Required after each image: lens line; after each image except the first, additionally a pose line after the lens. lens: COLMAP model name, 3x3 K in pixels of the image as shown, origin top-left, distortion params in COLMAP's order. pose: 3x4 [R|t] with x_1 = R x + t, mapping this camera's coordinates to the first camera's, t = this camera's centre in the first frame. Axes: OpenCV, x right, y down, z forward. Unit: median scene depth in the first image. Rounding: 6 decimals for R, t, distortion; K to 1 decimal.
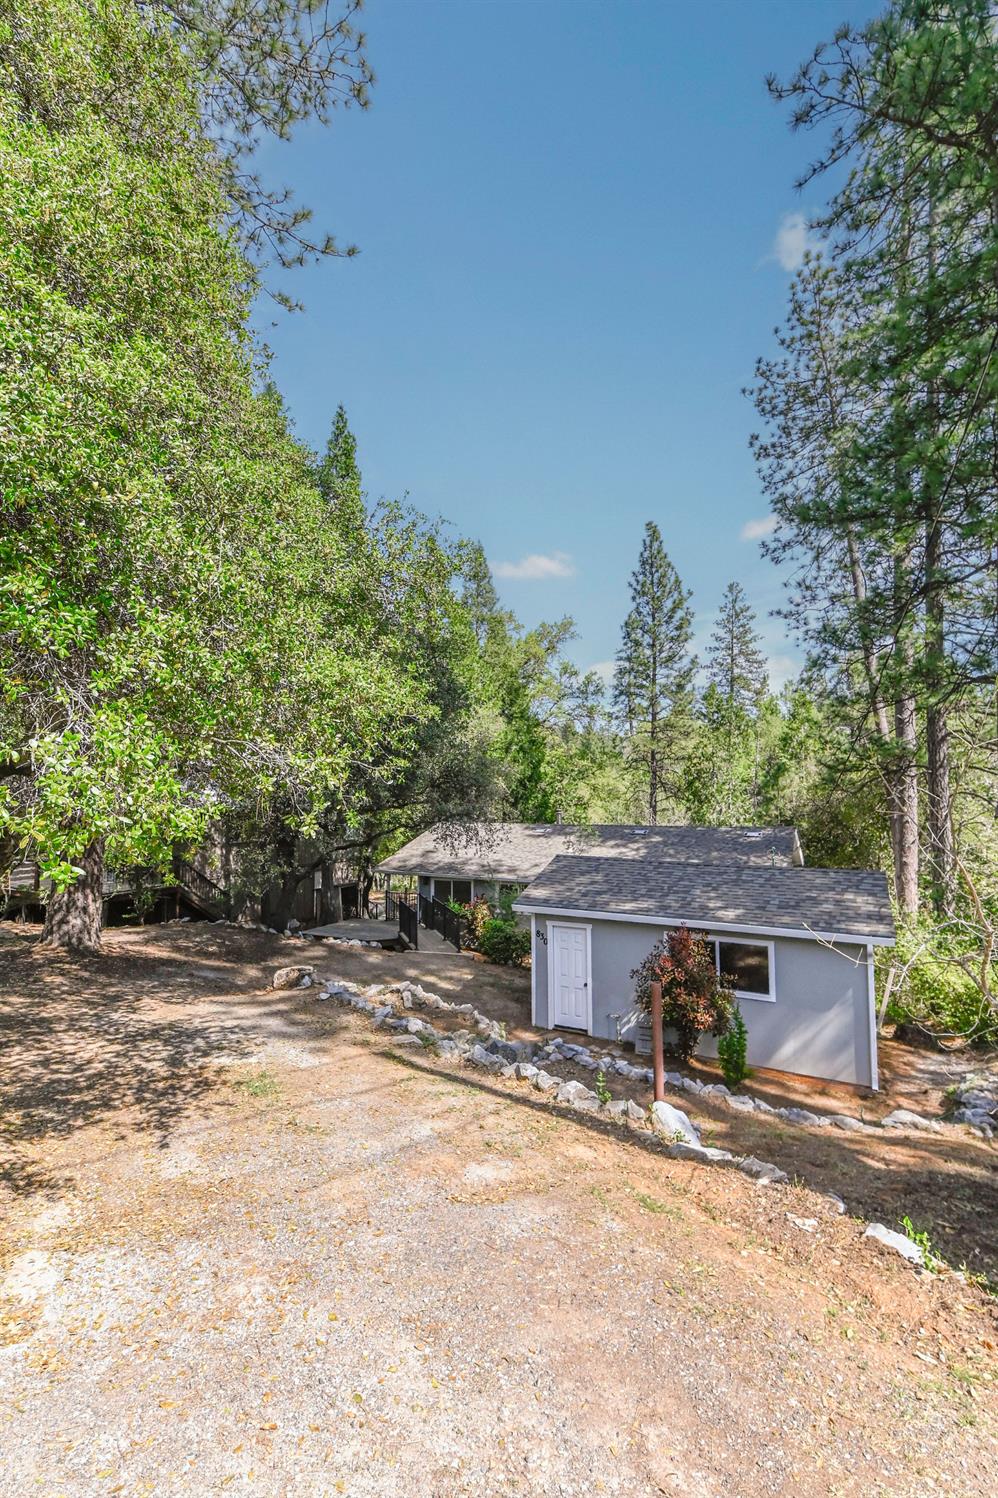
lens RADIAL K [[742.9, 0, 530.2], [0, 742.9, 750.3], [0, 0, 1]] dist [0.013165, -0.012671]
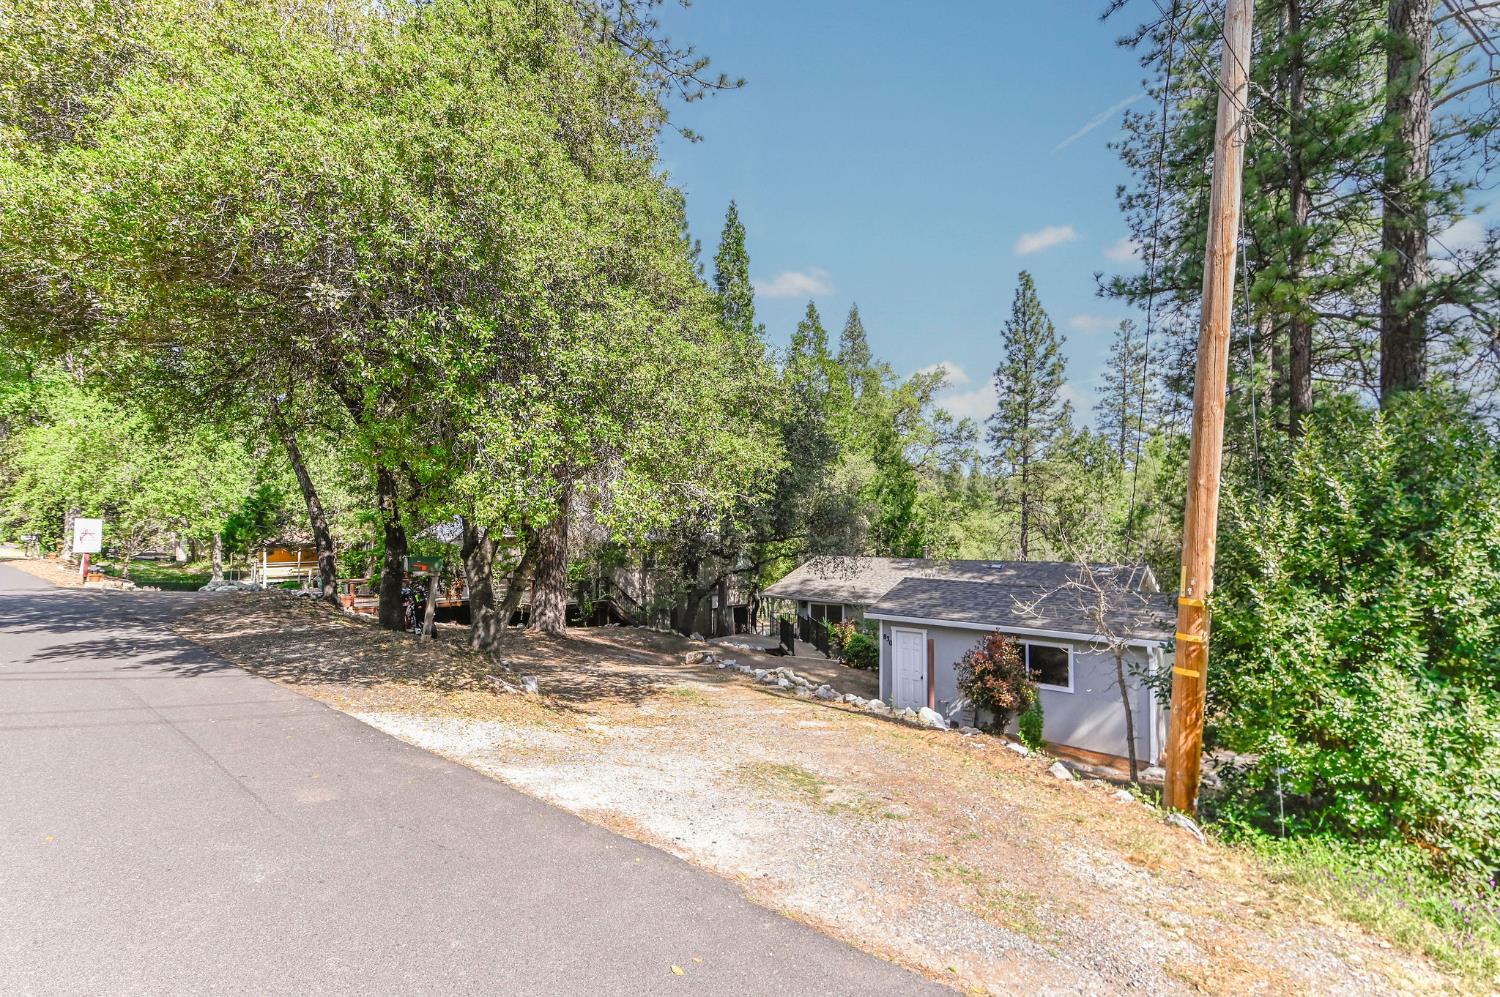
lens RADIAL K [[743.9, 0, 751.3], [0, 743.9, 488.2], [0, 0, 1]] dist [0.013165, -0.012671]
pose [[0.974616, -0.005143, -0.223823, 0.042931], [0.003189, 0.999954, -0.009090, 0.003507], [0.223859, 0.008145, 0.974587, -0.163580]]
